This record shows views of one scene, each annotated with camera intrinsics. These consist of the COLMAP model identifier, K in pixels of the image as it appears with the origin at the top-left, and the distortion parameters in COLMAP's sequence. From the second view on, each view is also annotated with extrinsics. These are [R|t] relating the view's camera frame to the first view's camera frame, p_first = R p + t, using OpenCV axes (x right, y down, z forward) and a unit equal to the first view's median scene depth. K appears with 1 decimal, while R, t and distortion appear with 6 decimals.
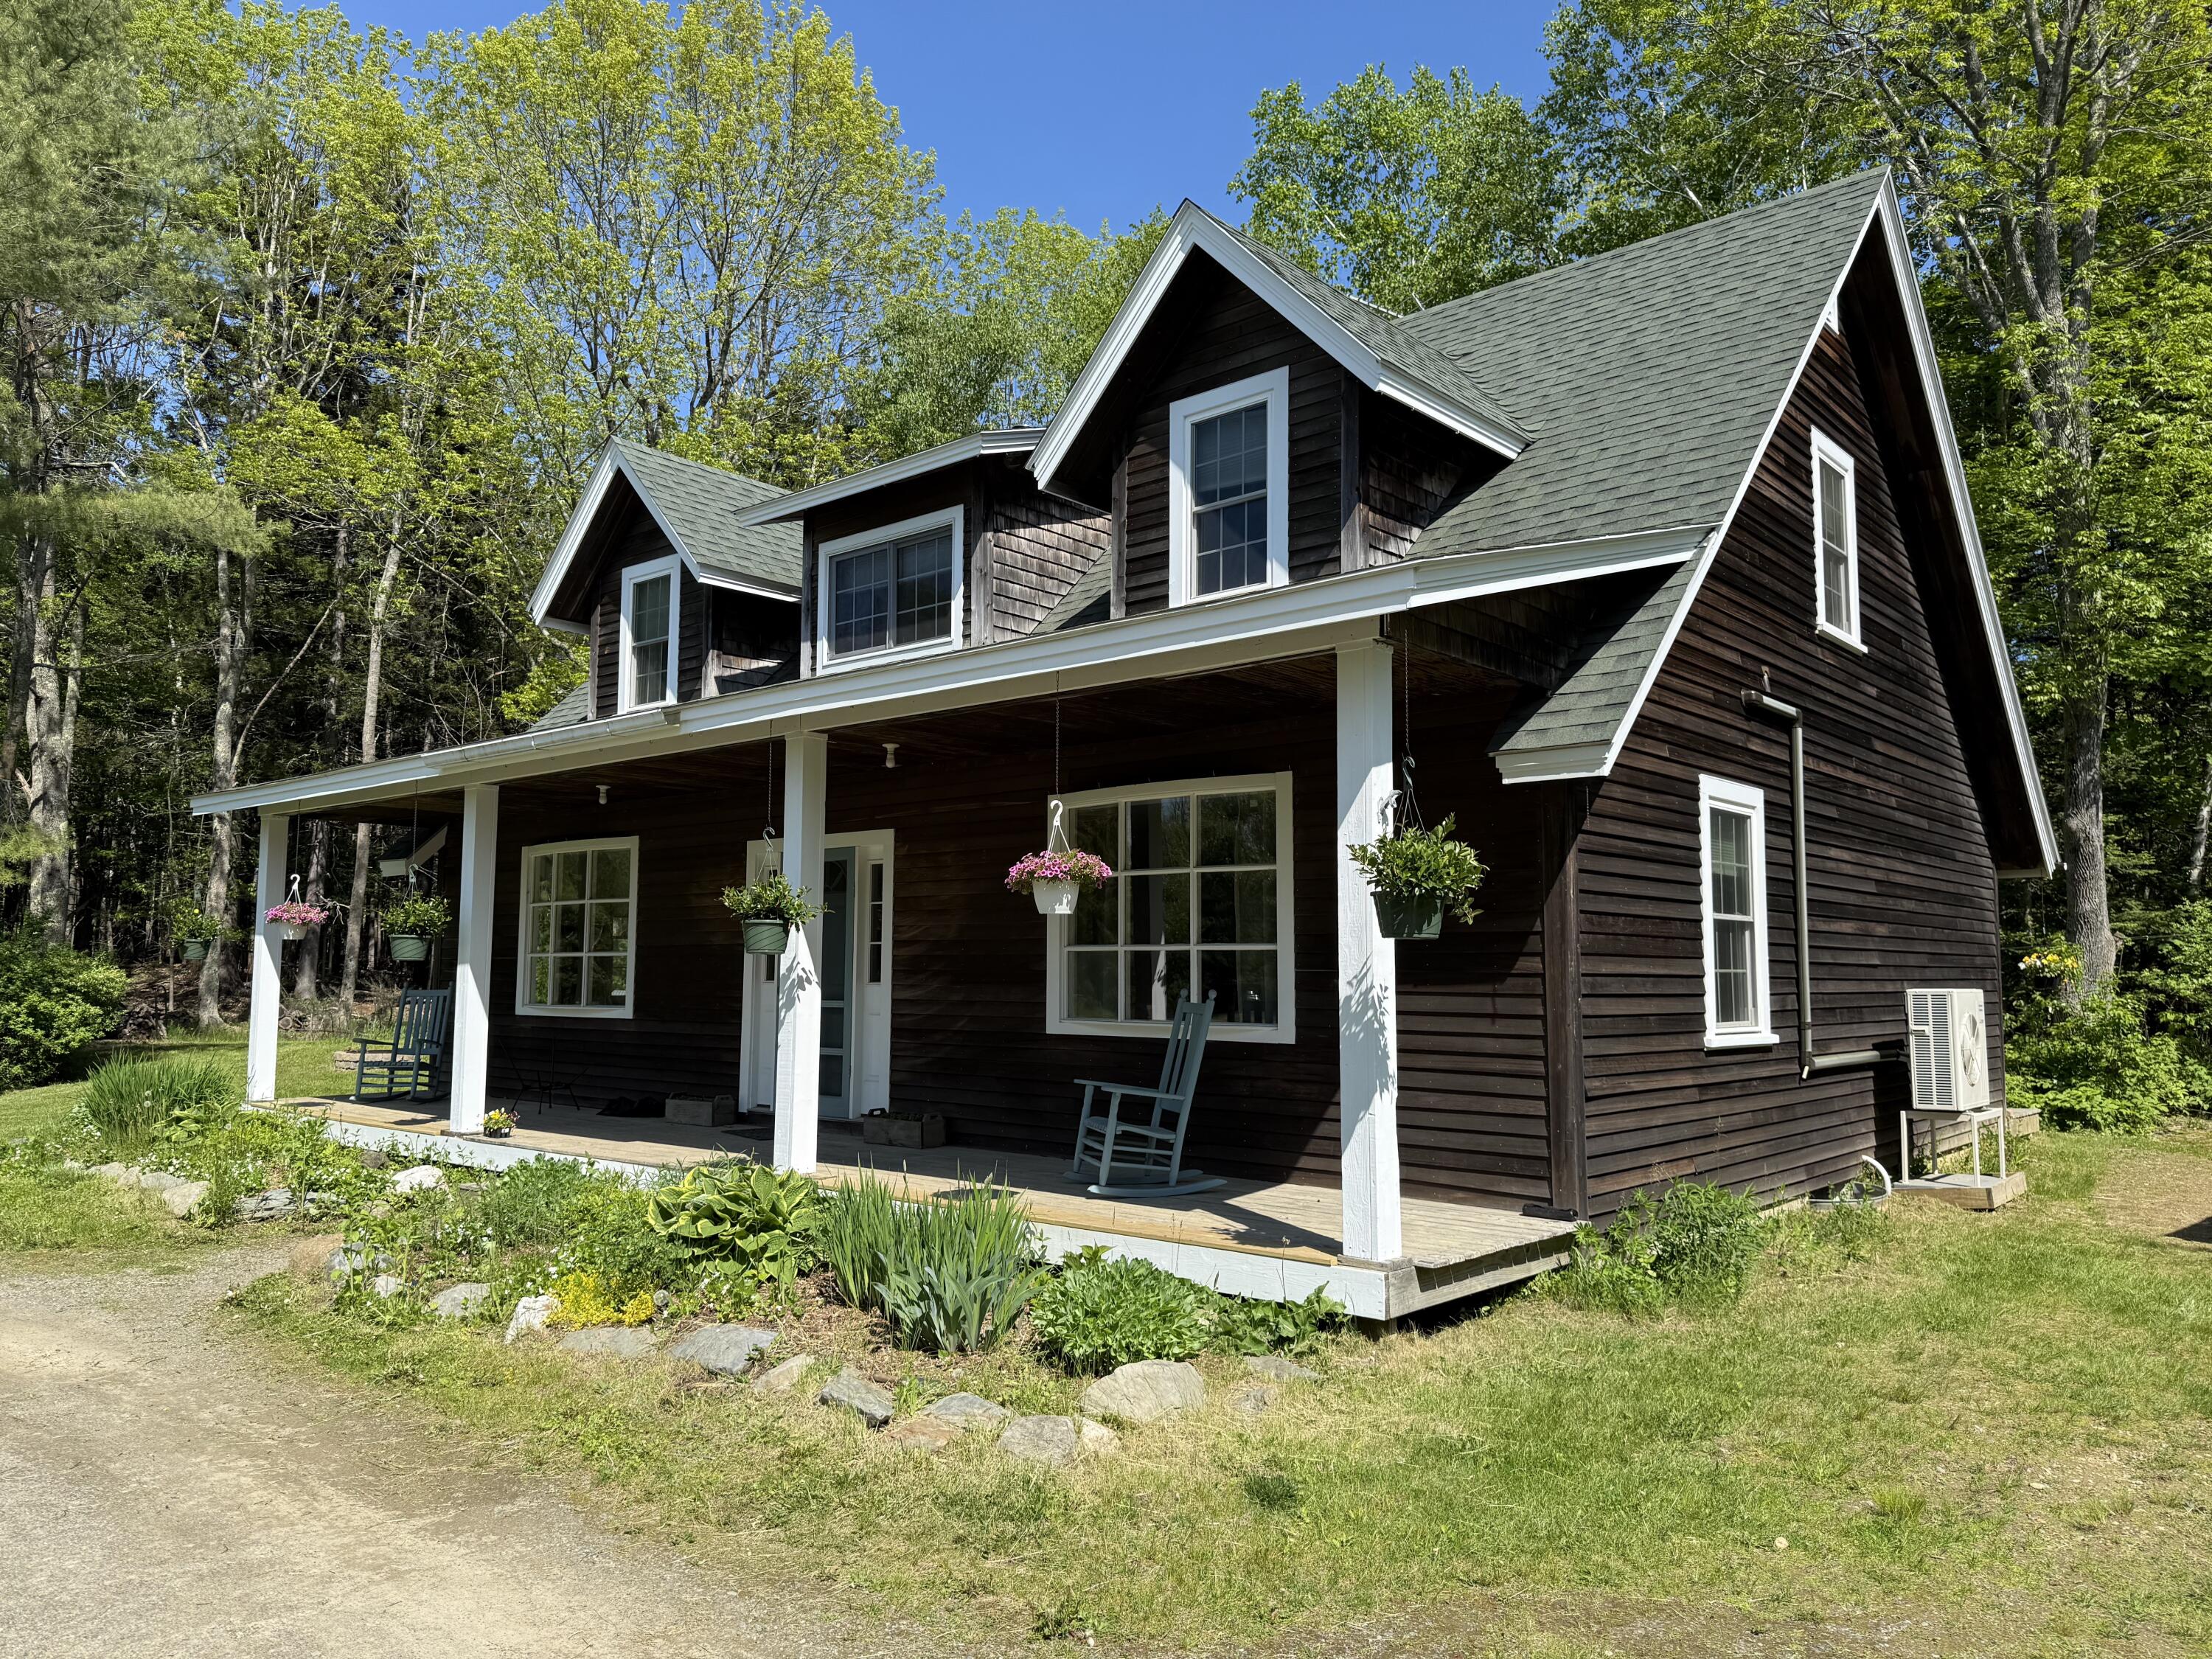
lens RADIAL K [[1539.8, 0, 1106.0], [0, 1539.8, 829.5], [0, 0, 1]] dist [0.001569, 0.000620]
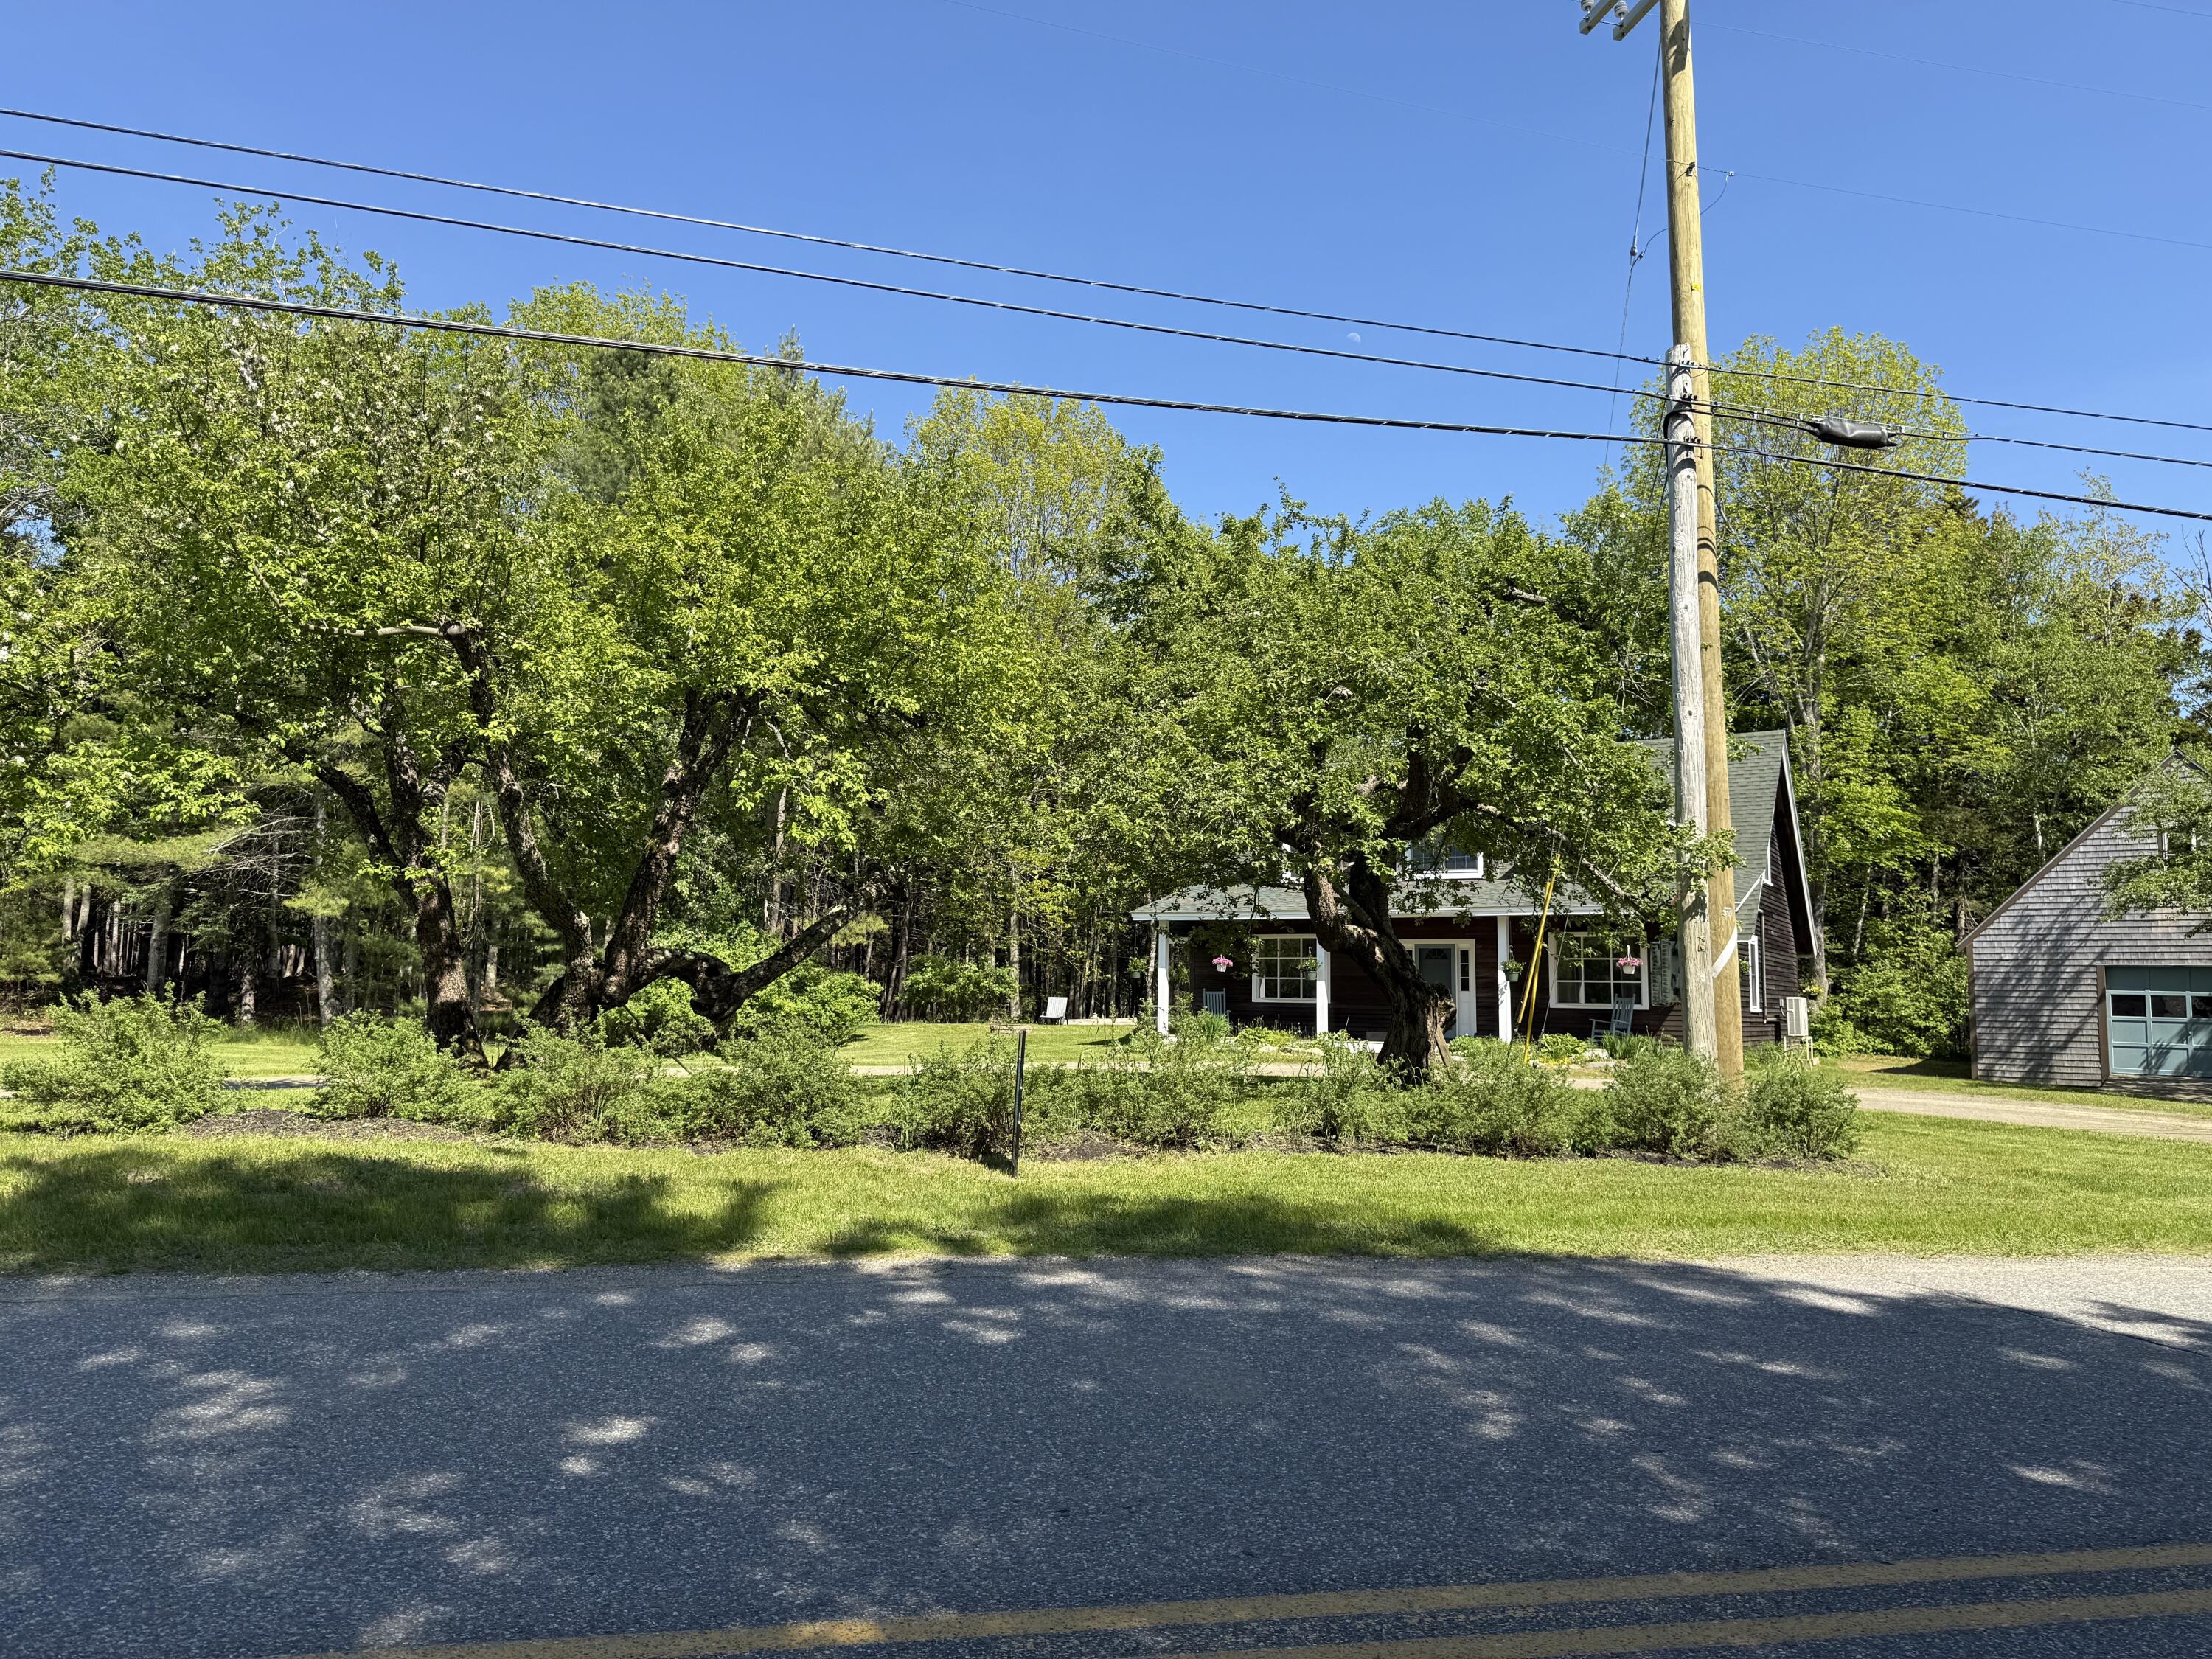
lens RADIAL K [[1539.8, 0, 1106.0], [0, 1539.8, 829.5], [0, 0, 1]] dist [0.001569, 0.000620]
pose [[0.982850, 0.034183, 0.181211, -1.034533], [-0.031954, 0.999374, -0.015205, -0.107095], [-0.181617, 0.009154, 0.983327, -1.334900]]
